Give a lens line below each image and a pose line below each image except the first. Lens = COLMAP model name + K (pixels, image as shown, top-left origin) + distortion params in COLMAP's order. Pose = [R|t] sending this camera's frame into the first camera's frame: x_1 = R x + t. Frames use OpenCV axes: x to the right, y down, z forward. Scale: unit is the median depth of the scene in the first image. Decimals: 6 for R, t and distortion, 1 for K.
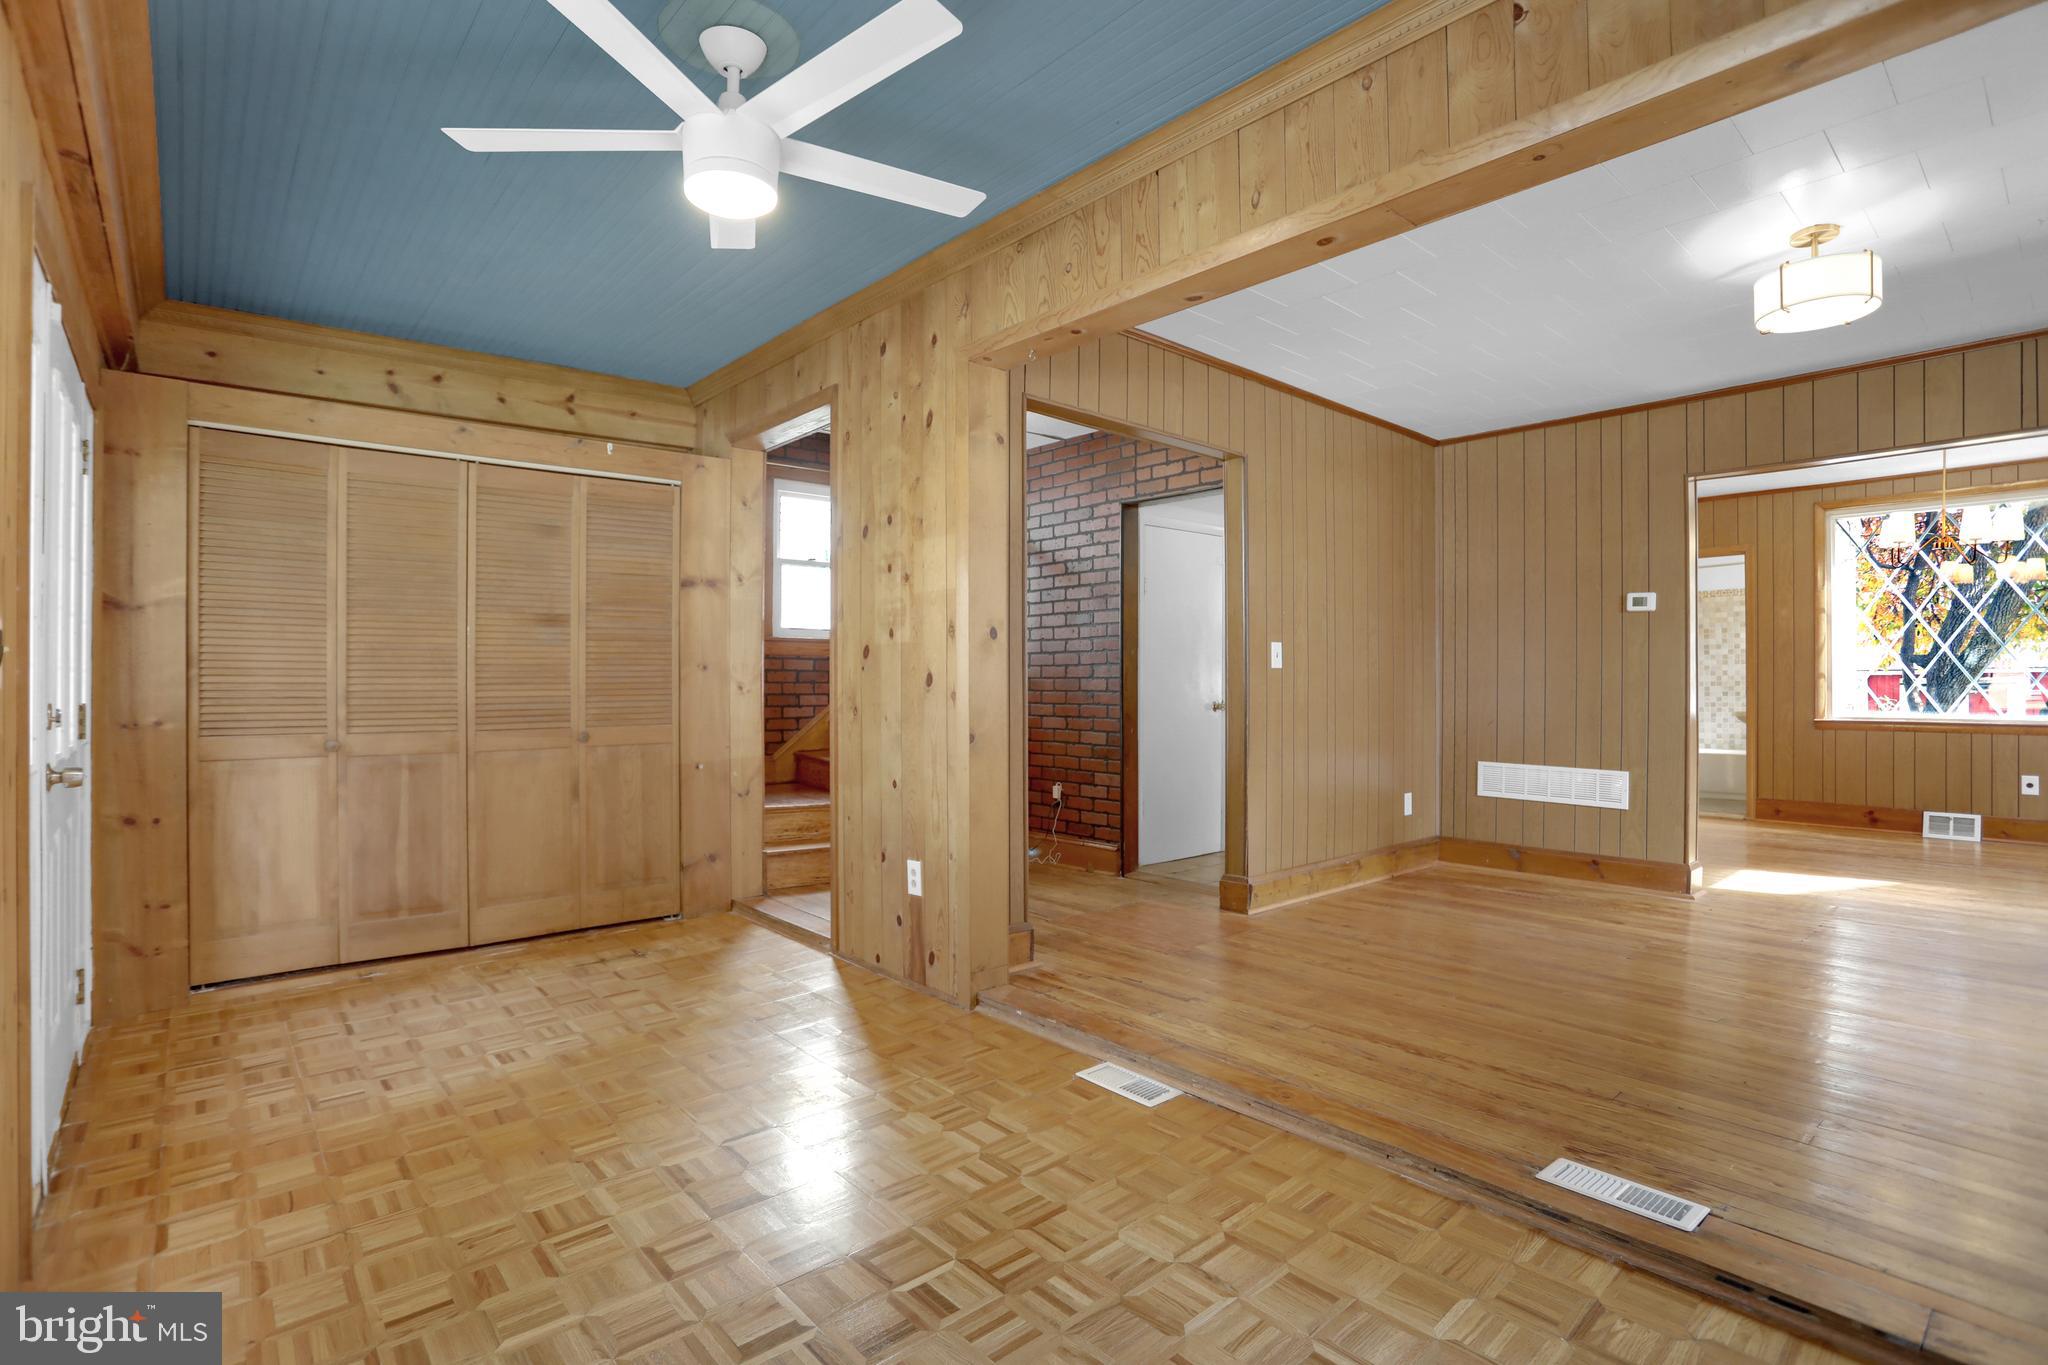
lens RADIAL K [[985.4, 0, 1028.4], [0, 985.4, 678.9], [0, 0, 1]] dist [-0.065289, 0.024528]
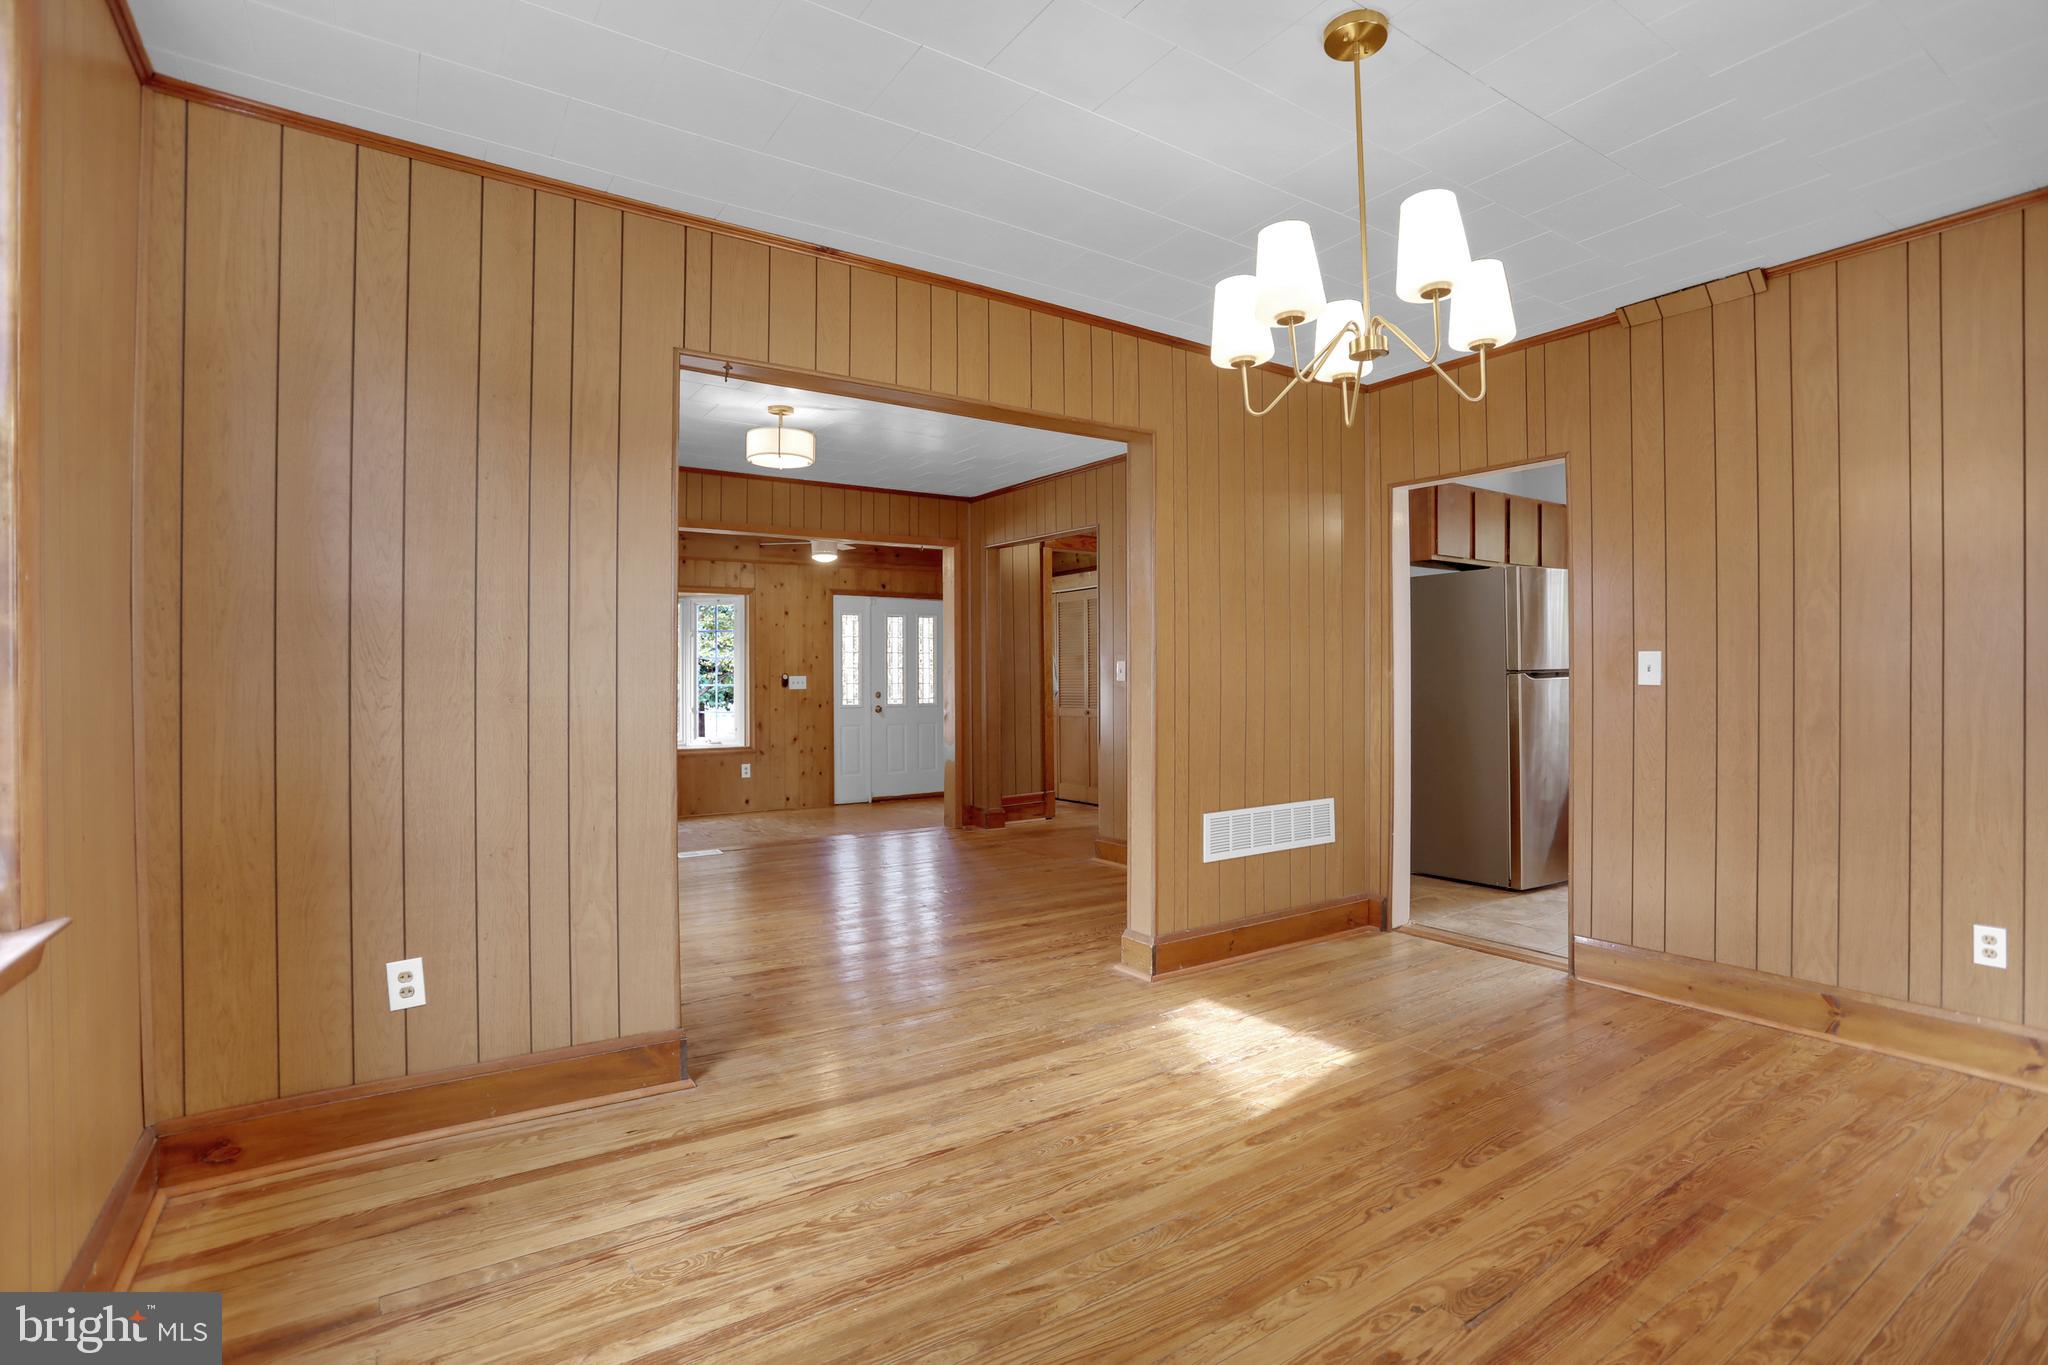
lens RADIAL K [[985.4, 0, 1027.8], [0, 985.4, 682.7], [0, 0, 1]] dist [-0.065289, 0.024528]
pose [[-0.127504, 0.006321, -0.991818, 1.565872], [0.005949, 0.999967, 0.005608, -0.017395], [0.991820, -0.005186, -0.127537, 1.058560]]
